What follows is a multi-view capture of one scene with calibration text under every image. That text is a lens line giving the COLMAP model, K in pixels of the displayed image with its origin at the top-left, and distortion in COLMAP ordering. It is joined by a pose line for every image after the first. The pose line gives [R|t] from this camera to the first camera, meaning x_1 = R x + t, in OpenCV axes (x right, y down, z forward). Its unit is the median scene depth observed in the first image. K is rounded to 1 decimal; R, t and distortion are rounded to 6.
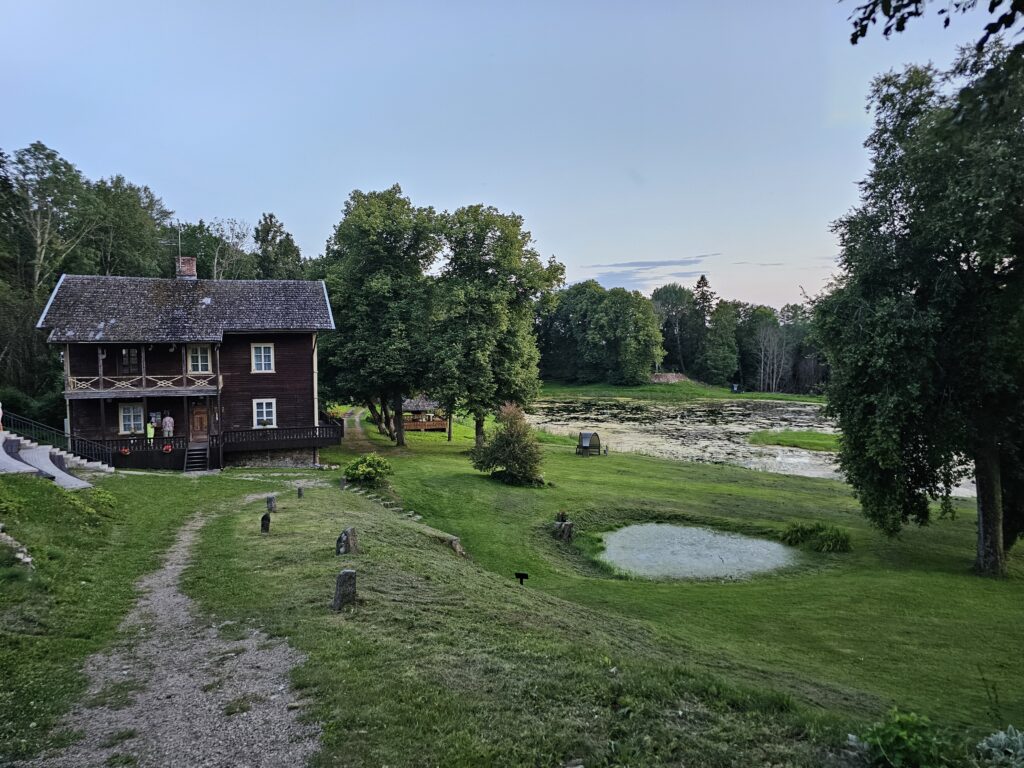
lens RADIAL K [[691.2, 0, 508.2], [0, 691.2, 382.7], [0, 0, 1]] dist [0.049445, -0.021360]
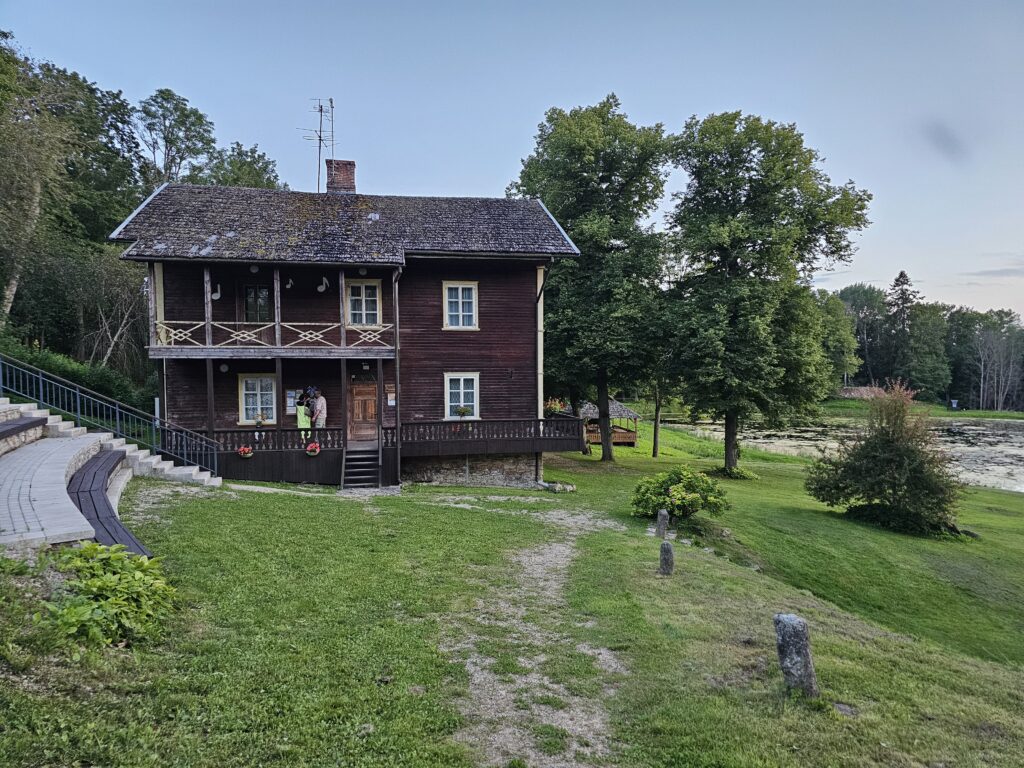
lens RADIAL K [[691.2, 0, 528.2], [0, 691.2, 389.0], [0, 0, 1]] dist [0.049445, -0.021360]
pose [[0.990557, 0.006763, -0.136936, -0.210876], [-0.010052, 0.999677, -0.023341, 0.051597], [0.136734, 0.024497, 0.990305, 0.409873]]
